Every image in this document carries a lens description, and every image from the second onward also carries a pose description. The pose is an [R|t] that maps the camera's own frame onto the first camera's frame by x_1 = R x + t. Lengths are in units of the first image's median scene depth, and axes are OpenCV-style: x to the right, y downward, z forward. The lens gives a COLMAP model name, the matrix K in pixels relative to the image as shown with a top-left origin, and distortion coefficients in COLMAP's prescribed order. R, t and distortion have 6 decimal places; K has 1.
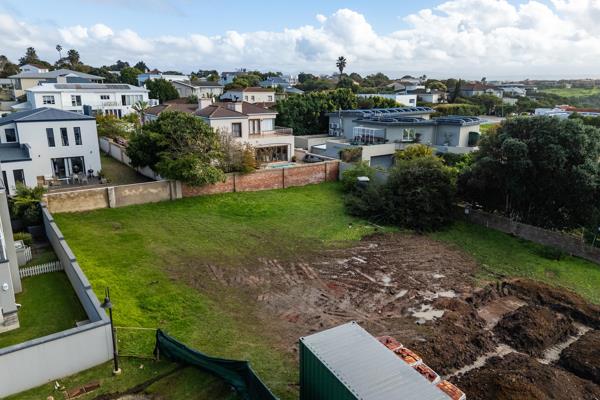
lens RADIAL K [[439.4, 0, 304.1], [0, 439.4, 201.5], [0, 0, 1]] dist [0.083658, -0.083861]
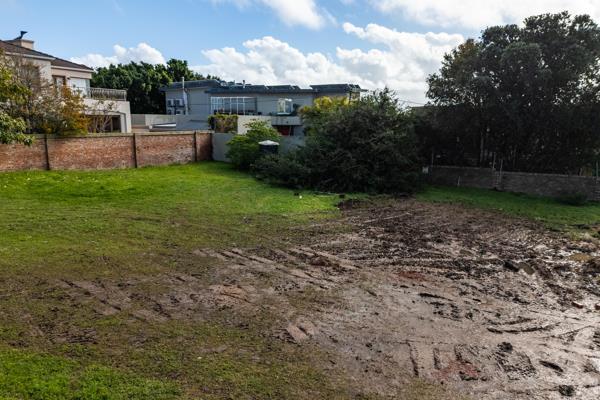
lens RADIAL K [[439.4, 0, 304.1], [0, 439.4, 201.5], [0, 0, 1]] dist [0.083658, -0.083861]
pose [[0.888023, -0.078980, 0.452965, -0.149910], [0.112943, 0.992423, -0.048382, 0.087272], [-0.445711, 0.094123, 0.890215, 0.440120]]
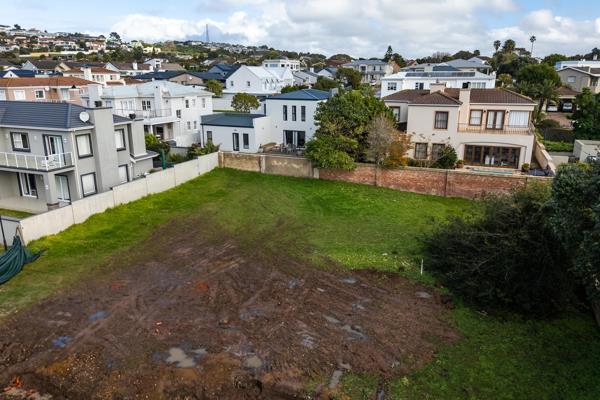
lens RADIAL K [[439.4, 0, 304.1], [0, 439.4, 201.5], [0, 0, 1]] dist [0.083658, -0.083861]
pose [[0.520824, 0.230743, -0.821888, 0.578449], [-0.219854, 0.966556, 0.132039, -0.088150], [0.824867, 0.111926, 0.554136, 0.446796]]
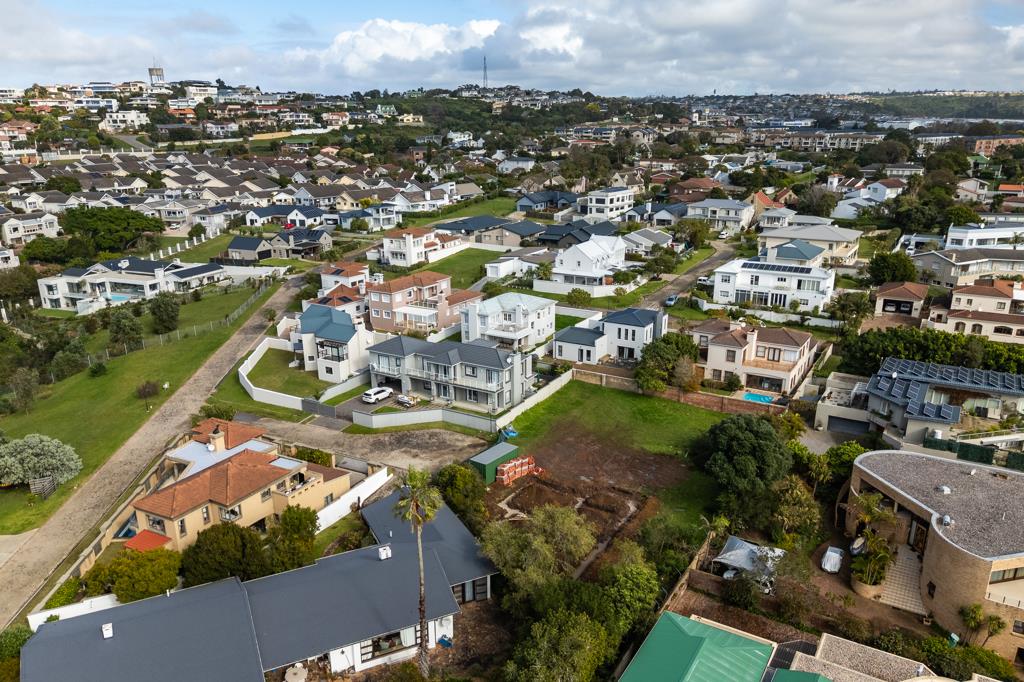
lens RADIAL K [[775.7, 0, 507.8], [0, 775.7, 386.7], [0, 0, 1]] dist [0.122645, -0.092439]
pose [[0.379370, 0.302030, -0.874561, 1.992277], [-0.231882, 0.946091, 0.226146, -0.560260], [0.895717, 0.117002, 0.428954, -0.593476]]
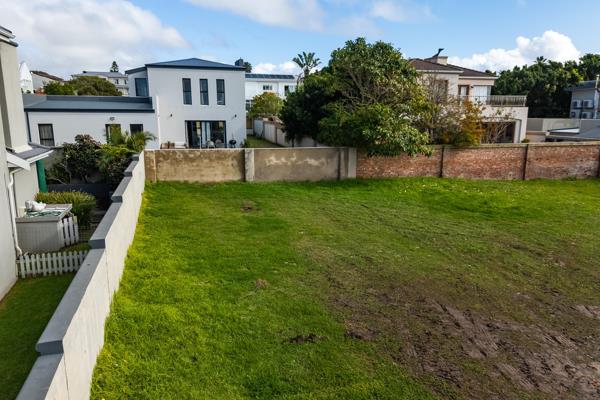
lens RADIAL K [[439.4, 0, 304.1], [0, 439.4, 201.5], [0, 0, 1]] dist [0.083658, -0.083861]
pose [[0.942146, 0.066206, -0.328598, -0.152151], [-0.086610, 0.995093, -0.047834, 0.061705], [0.323819, 0.073527, 0.943258, 0.439047]]
